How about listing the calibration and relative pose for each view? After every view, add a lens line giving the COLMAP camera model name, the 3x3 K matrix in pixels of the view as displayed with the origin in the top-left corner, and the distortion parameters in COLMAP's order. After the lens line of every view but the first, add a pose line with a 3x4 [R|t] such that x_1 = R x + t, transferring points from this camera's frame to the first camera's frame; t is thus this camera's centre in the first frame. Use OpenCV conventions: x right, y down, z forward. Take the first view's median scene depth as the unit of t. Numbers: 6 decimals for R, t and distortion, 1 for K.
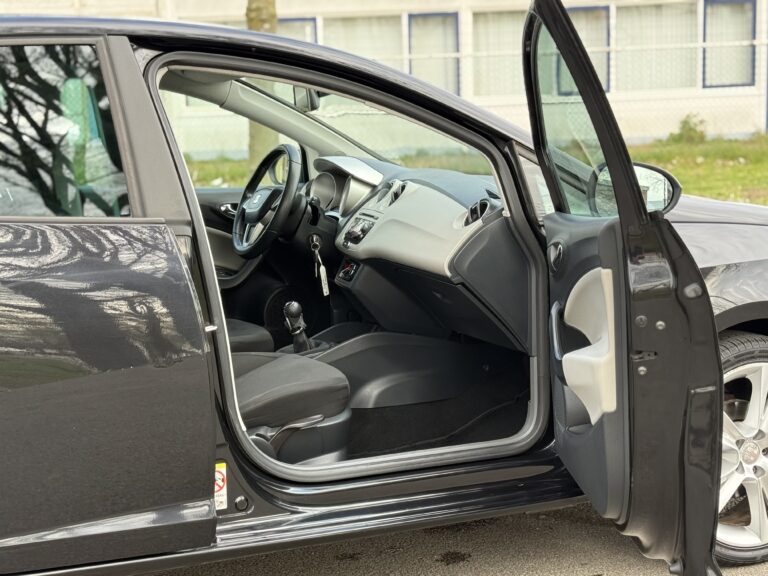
lens RADIAL K [[1343.7, 0, 384.0], [0, 1343.7, 288.0], [0, 0, 1]] dist [-0.003910, -0.008640]
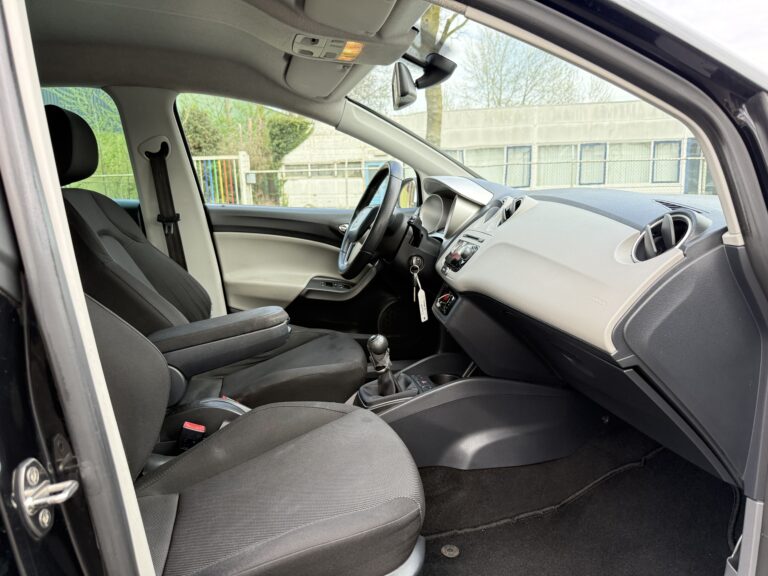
lens RADIAL K [[543.9, 0, 381.7], [0, 543.9, 279.5], [0, 0, 1]] dist [0.064371, -0.001639]
pose [[0.980175, 0.046297, -0.192647, -0.000315], [-0.042156, 0.998785, 0.025539, -0.032847], [0.193595, -0.016911, 0.980936, 0.632427]]
